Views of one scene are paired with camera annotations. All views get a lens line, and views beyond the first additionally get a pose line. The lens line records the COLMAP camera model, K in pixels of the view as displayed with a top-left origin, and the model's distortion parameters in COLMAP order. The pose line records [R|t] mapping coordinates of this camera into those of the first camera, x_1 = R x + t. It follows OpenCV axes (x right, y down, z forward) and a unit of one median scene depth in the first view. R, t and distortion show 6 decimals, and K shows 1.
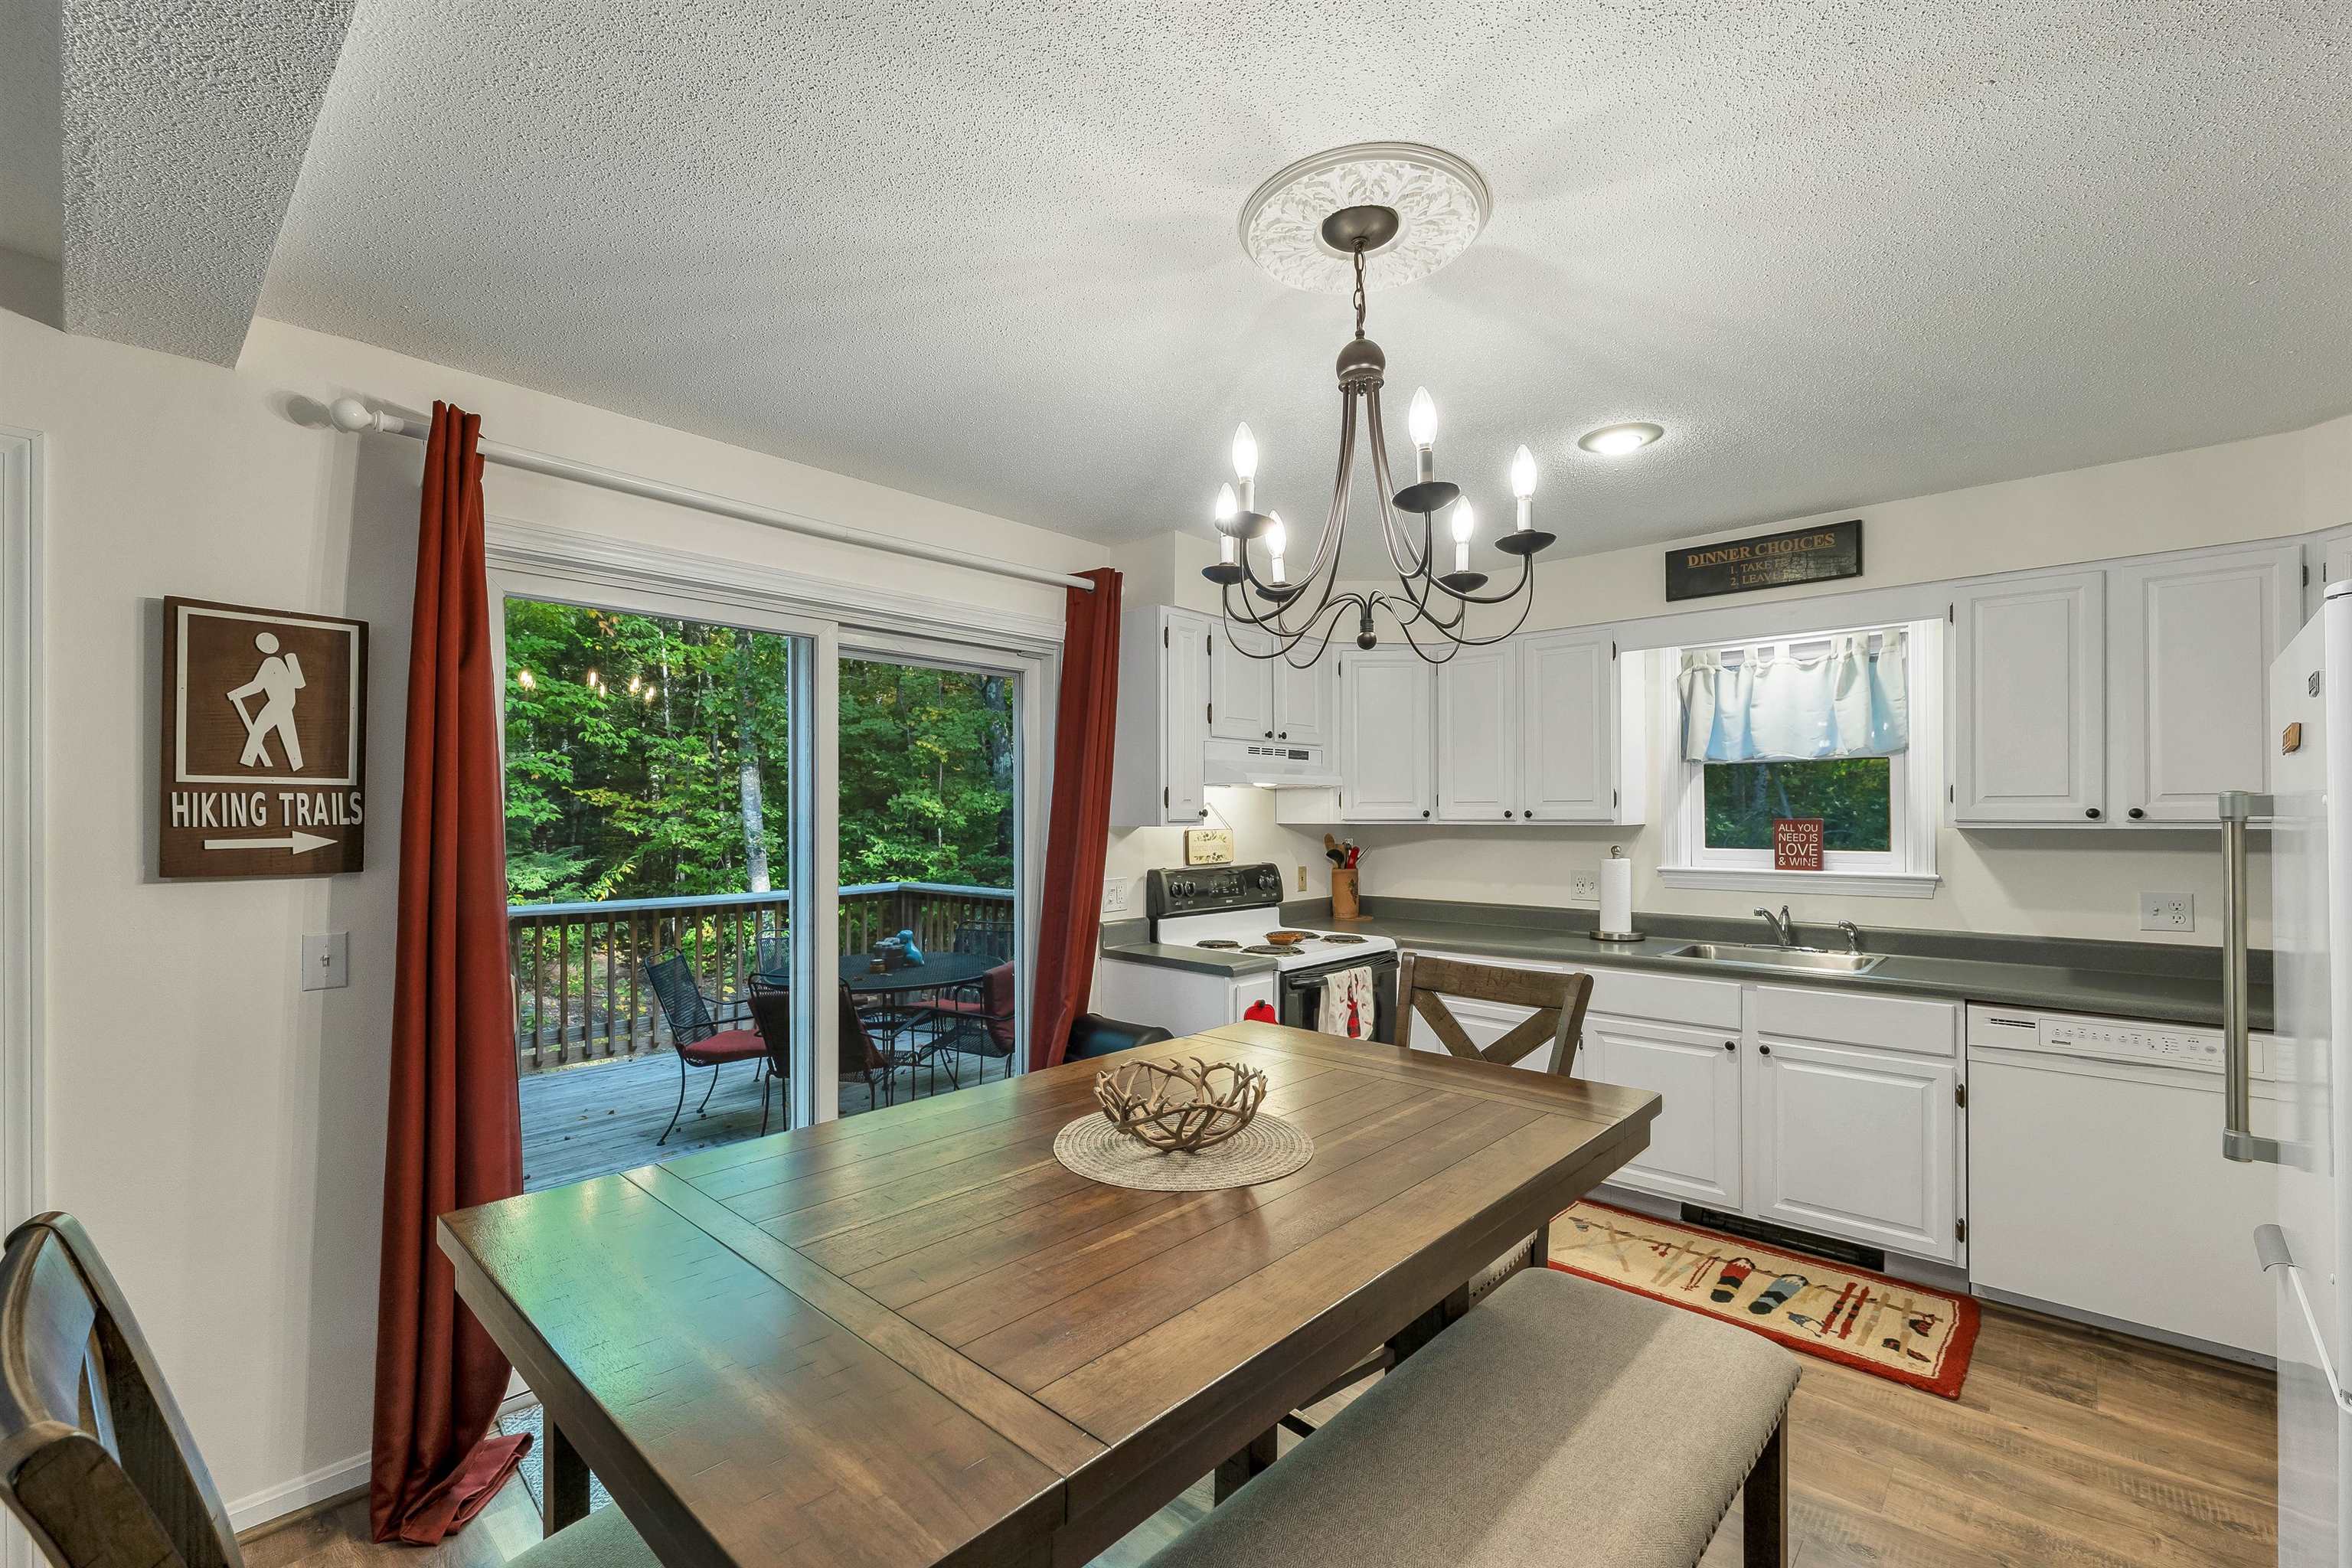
lens RADIAL K [[992.0, 0, 1177.0], [0, 992.0, 810.0], [0, 0, 1]] dist [-0.004473, 0.000976]
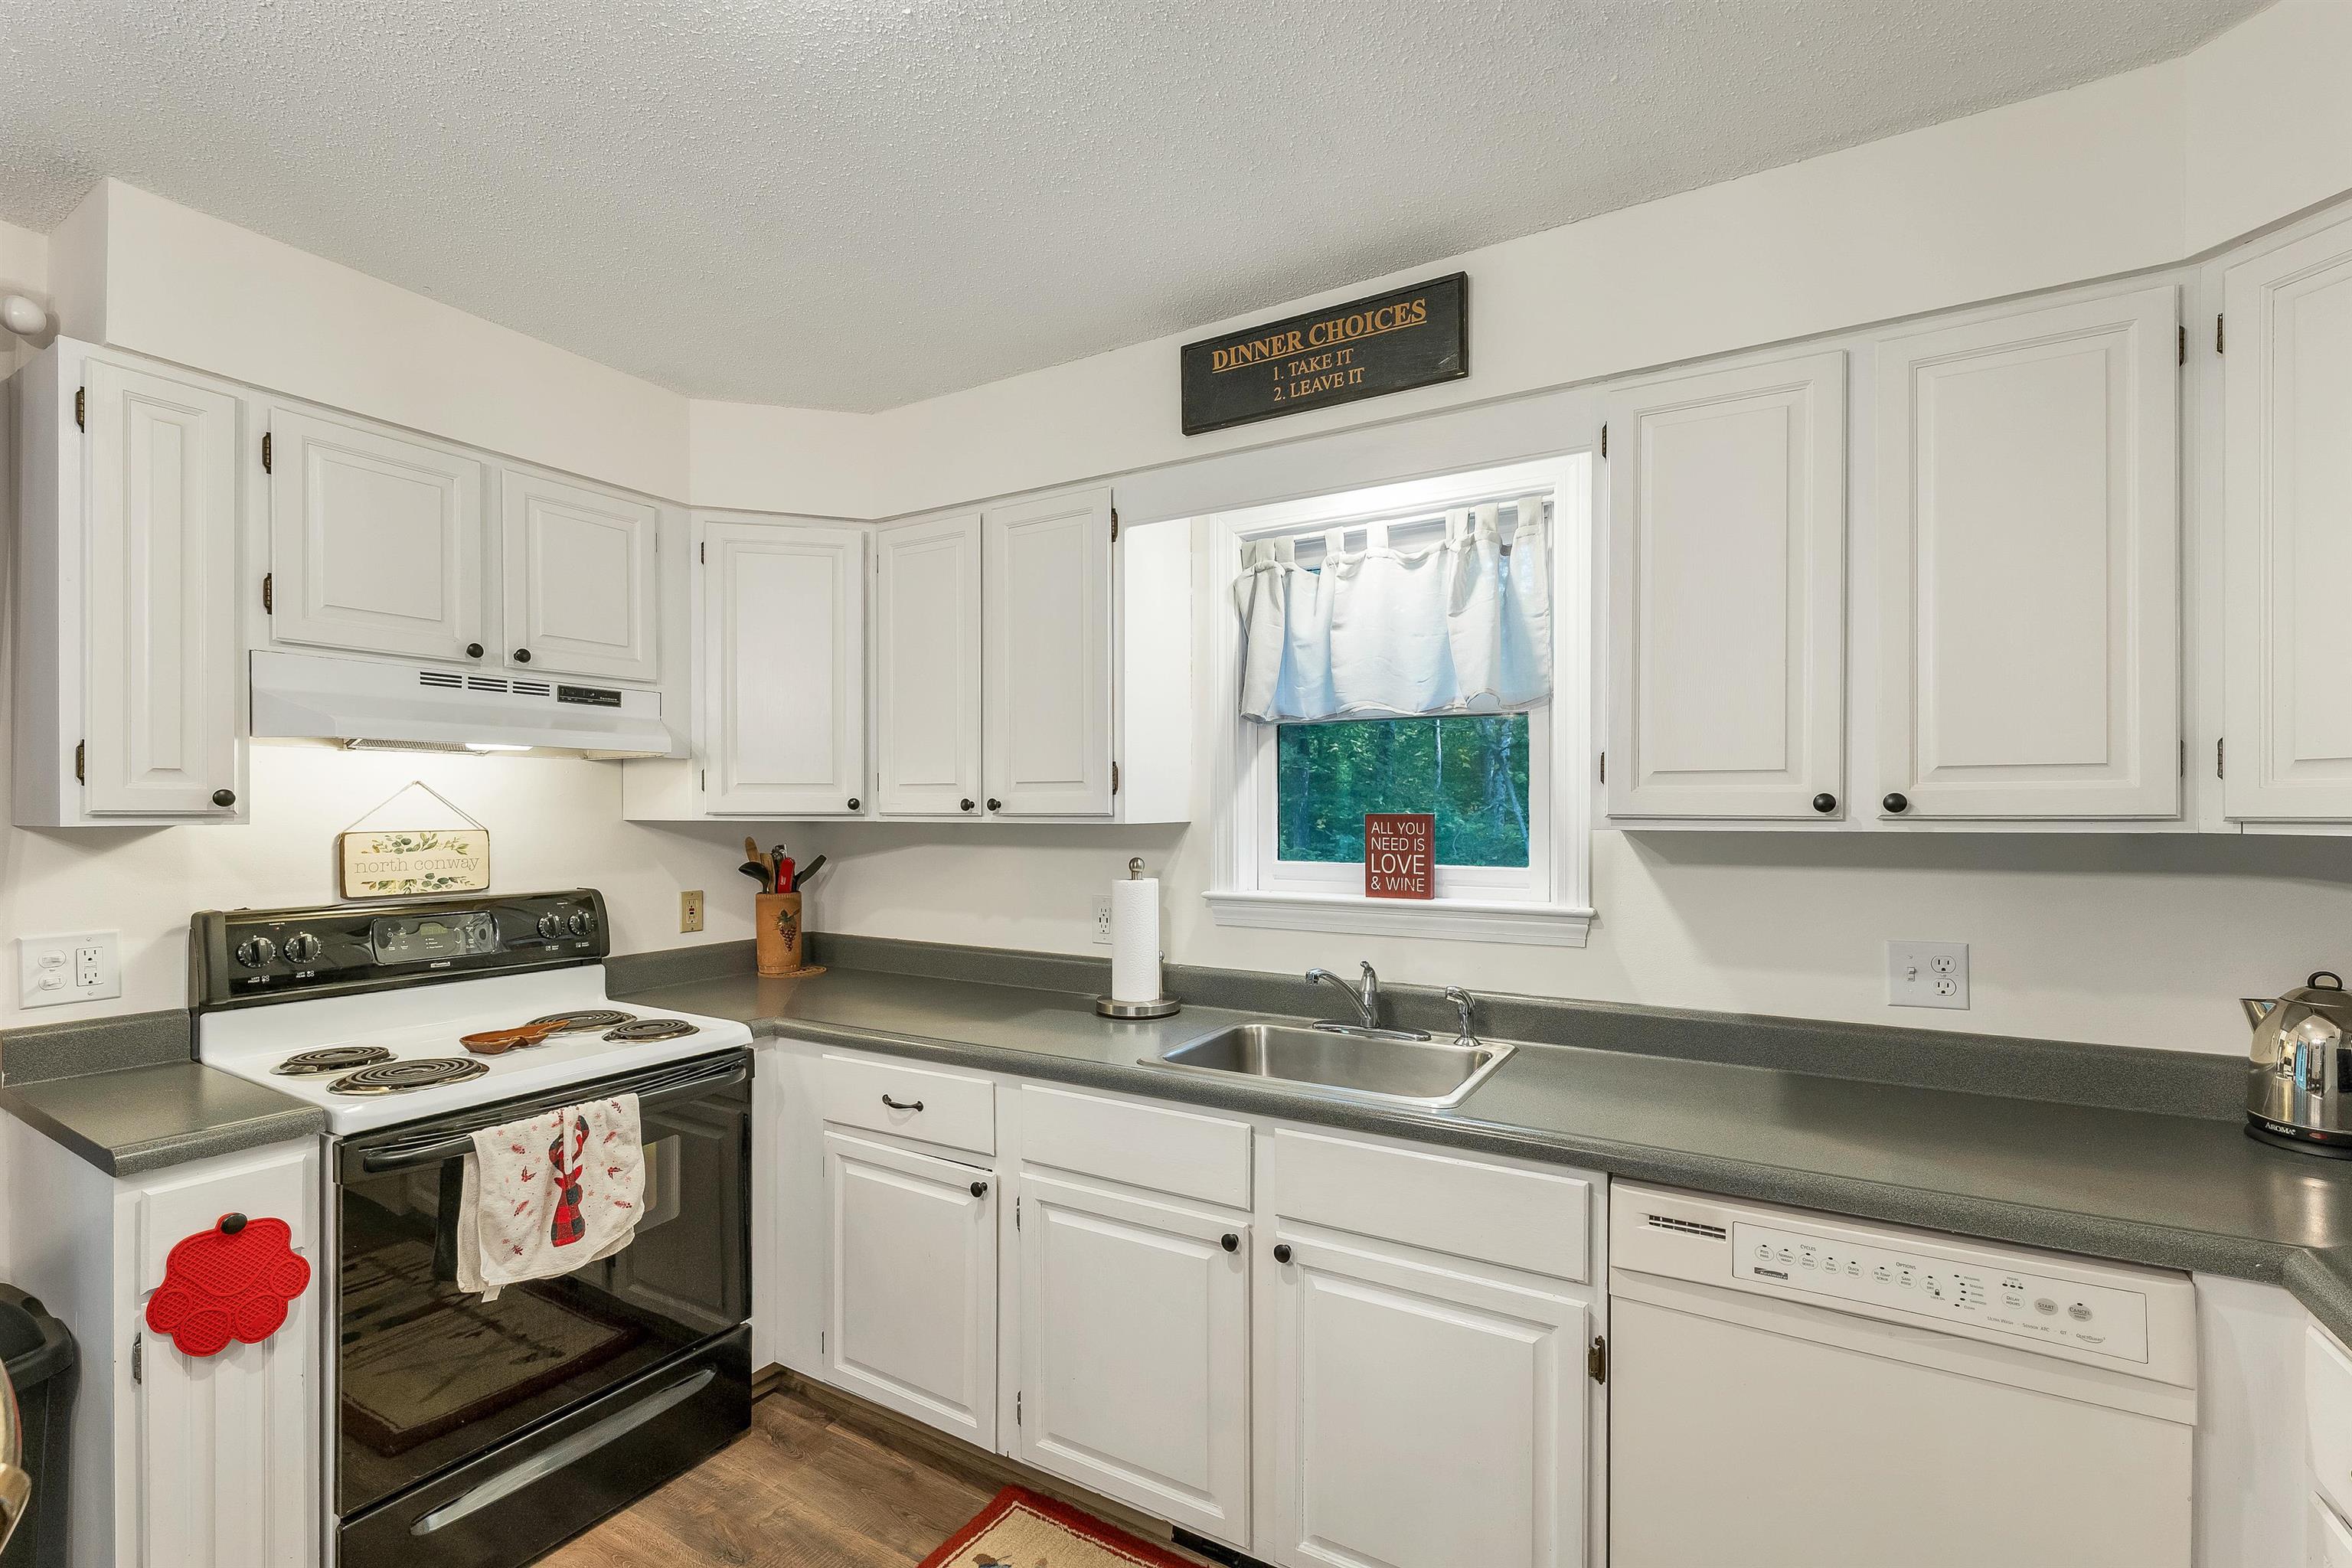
lens RADIAL K [[992.0, 0, 1200.1], [0, 992.0, 819.1], [0, 0, 1]] dist [-0.004473, 0.000976]
pose [[0.976182, 0.000191, 0.216955, 0.379918], [-0.003257, 0.999900, 0.013775, 0.004682], [-0.216931, -0.014153, 0.976084, 0.435154]]
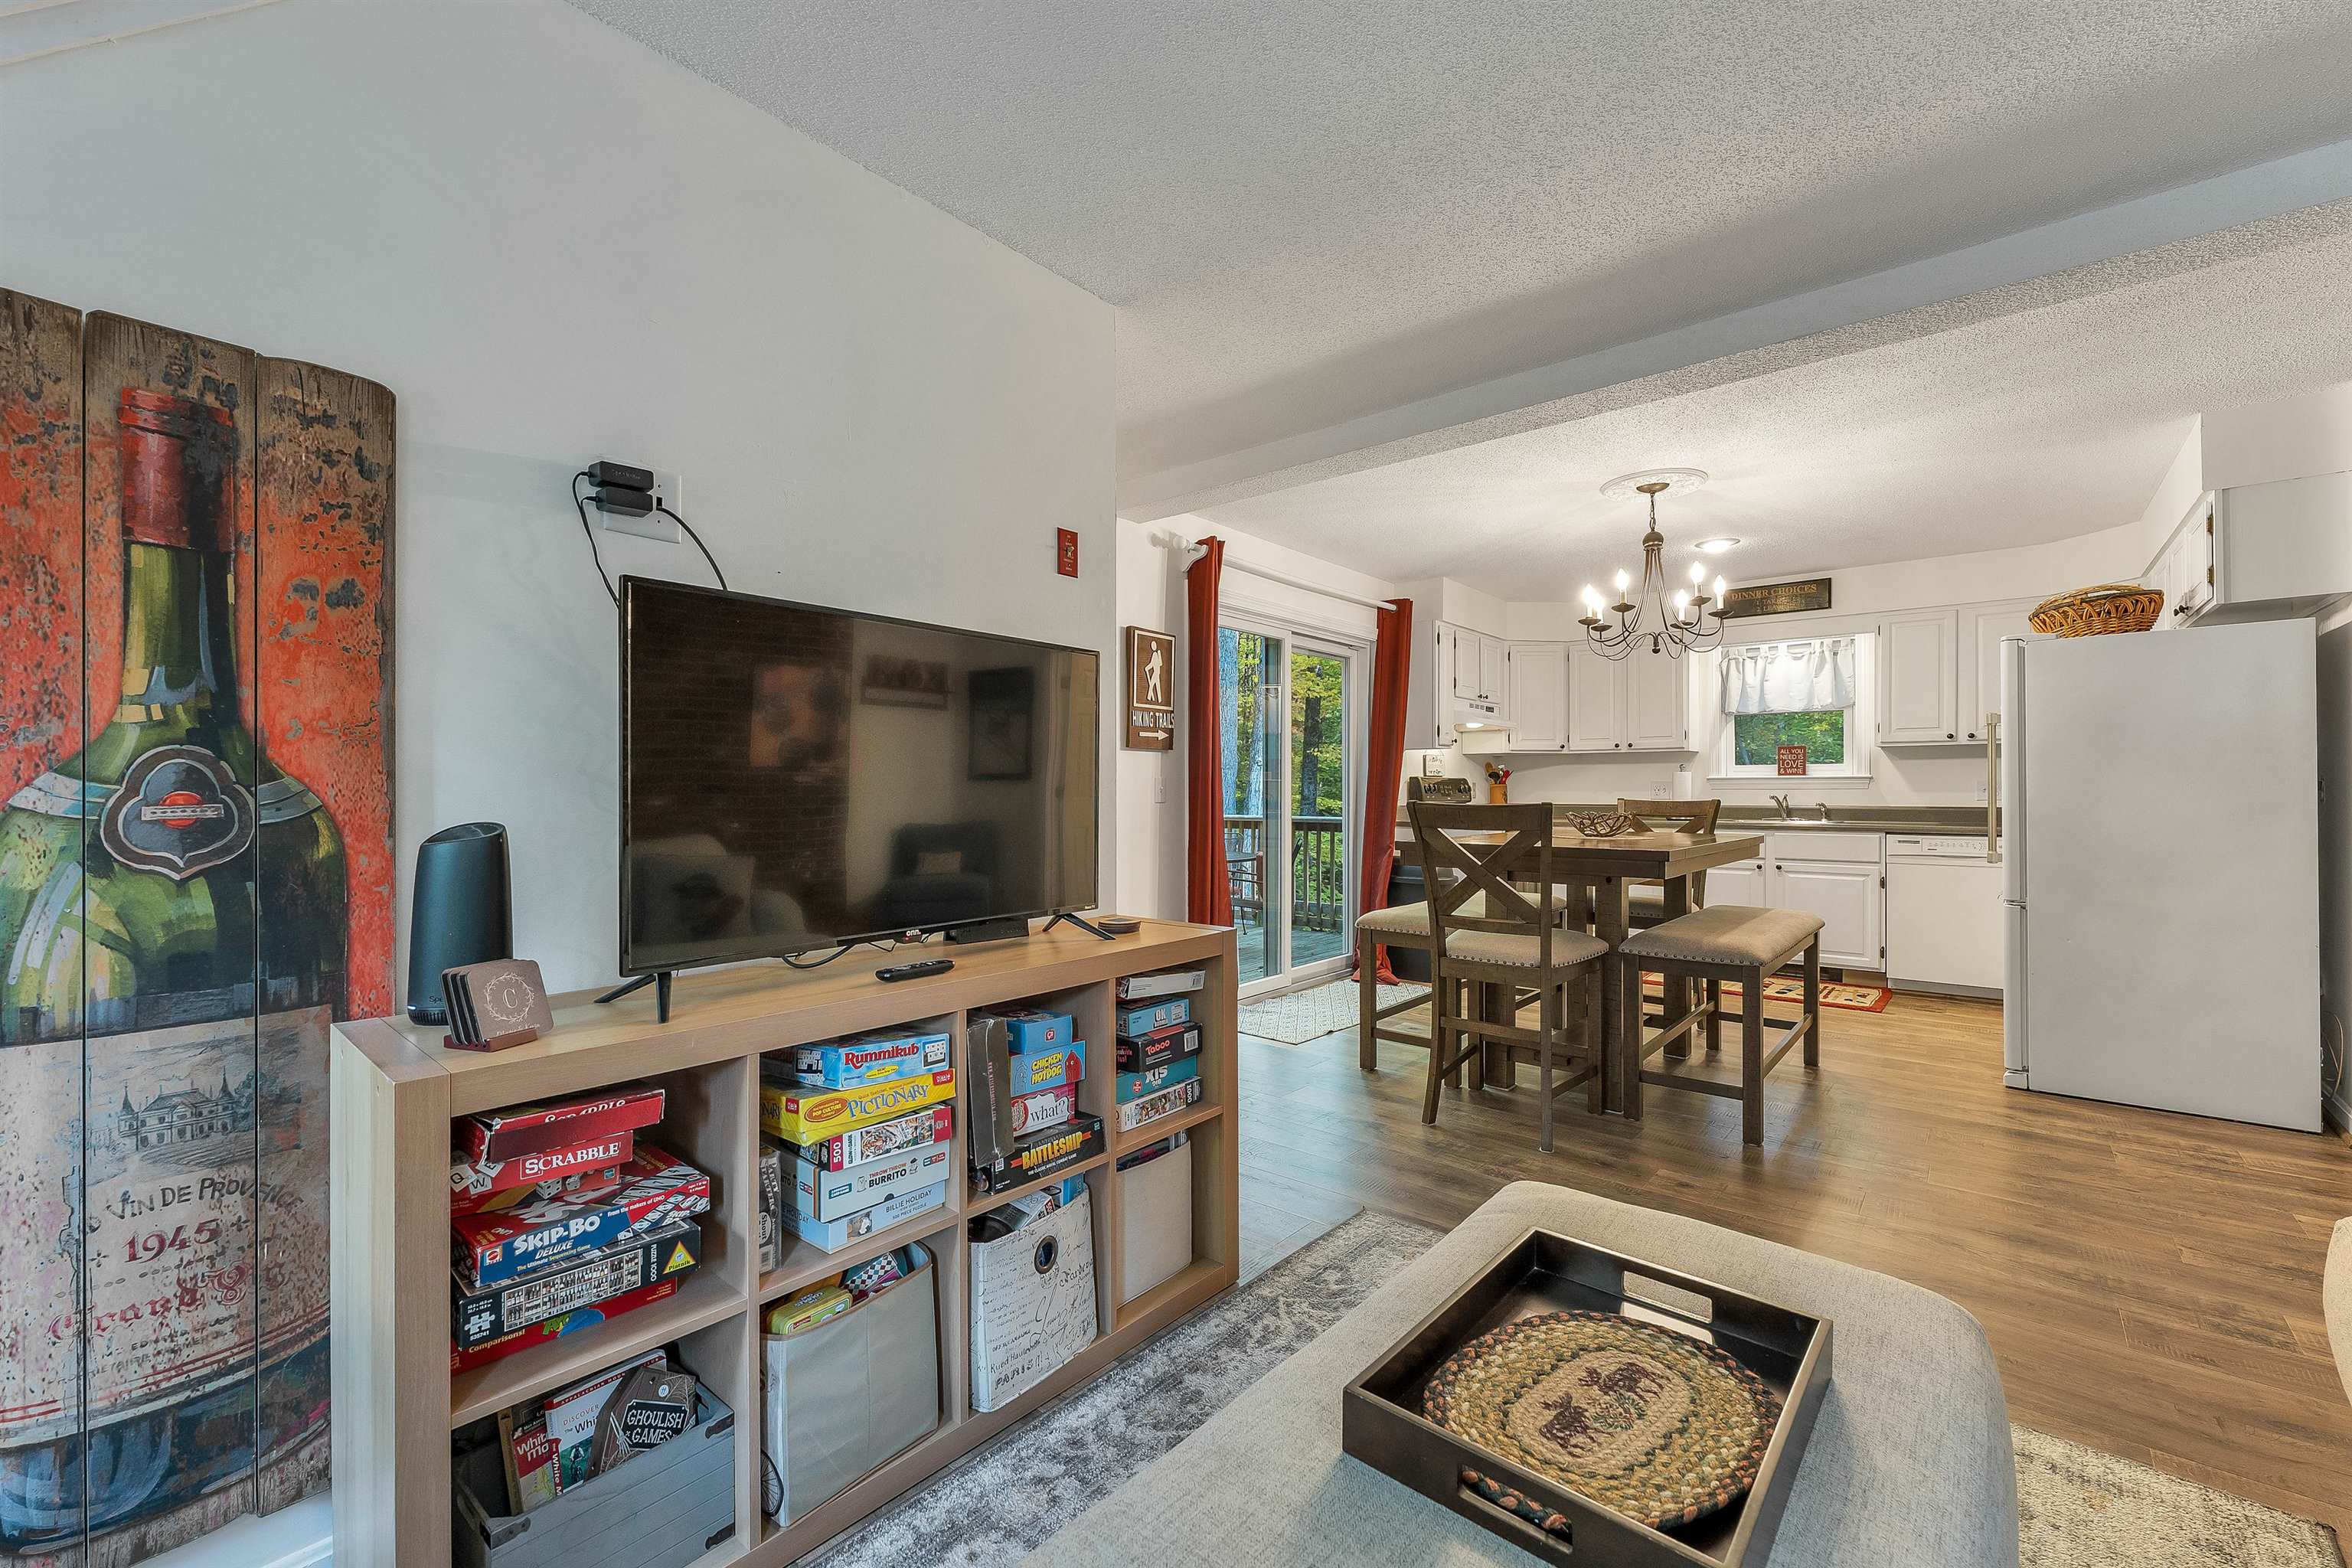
lens RADIAL K [[979.2, 0, 1174.7], [0, 979.2, 791.4], [0, 0, 1]] dist [-0.001545, 0.001462]
pose [[0.999165, 0.001169, 0.040848, -0.517832], [-0.001368, 0.999987, 0.004839, 0.081826], [-0.040841, -0.004891, 0.999154, -0.661057]]
